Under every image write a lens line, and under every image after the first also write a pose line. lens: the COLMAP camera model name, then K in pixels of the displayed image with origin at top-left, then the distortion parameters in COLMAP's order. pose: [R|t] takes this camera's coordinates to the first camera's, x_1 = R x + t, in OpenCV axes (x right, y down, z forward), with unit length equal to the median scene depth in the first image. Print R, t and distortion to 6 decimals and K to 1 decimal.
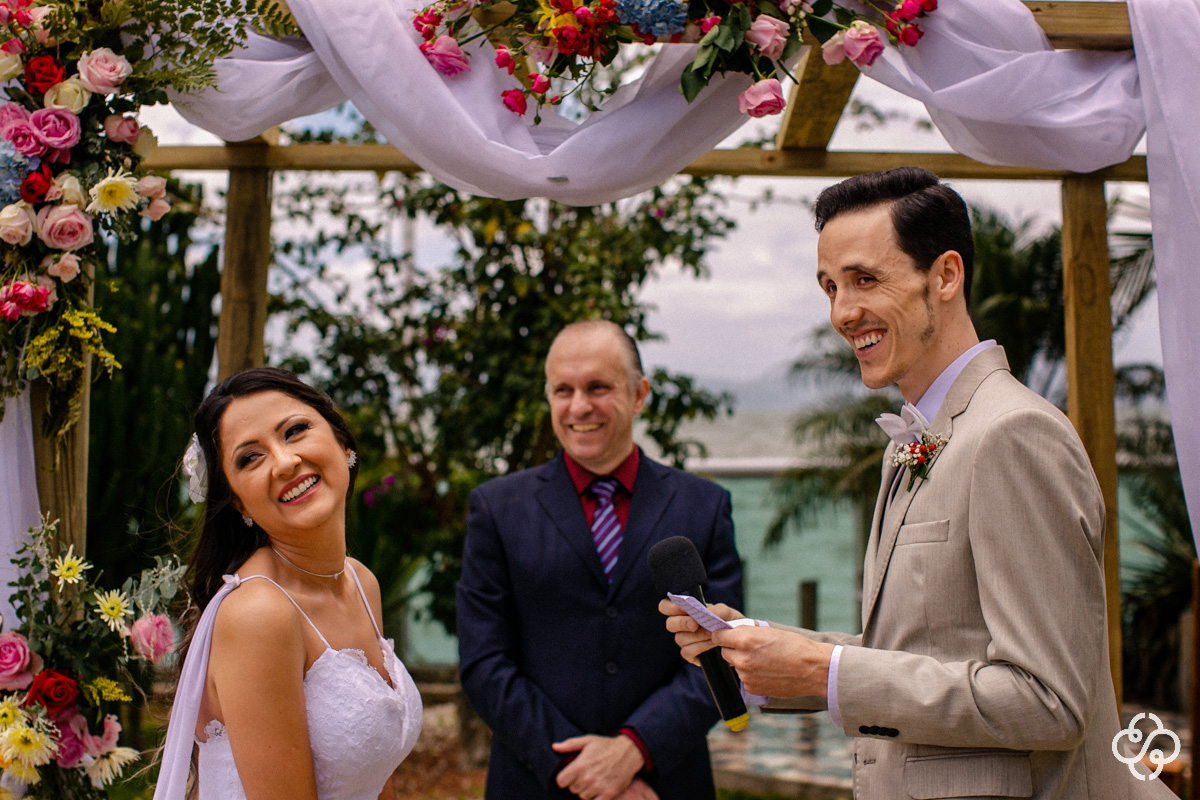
lens RADIAL K [[1726.9, 0, 598.6], [0, 1726.9, 402.2], [0, 0, 1]] dist [-0.080147, 0.000000]
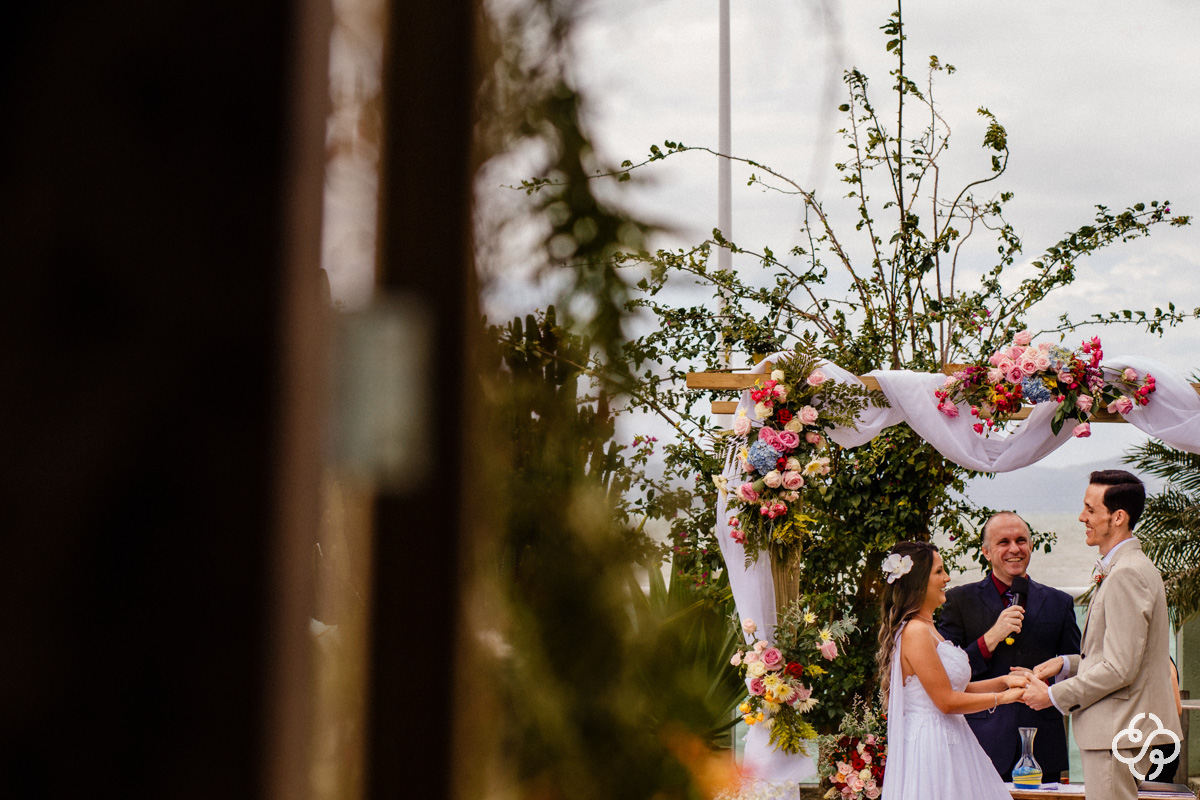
lens RADIAL K [[2971.2, 0, 600.8], [0, 2971.2, 398.1], [0, 0, 1]] dist [-0.014706, 0.000000]
pose [[0.998900, 0.006124, -0.046495, -0.387270], [-0.007517, 0.999527, -0.029836, -0.090760], [0.046291, 0.030153, 0.998473, -3.206381]]
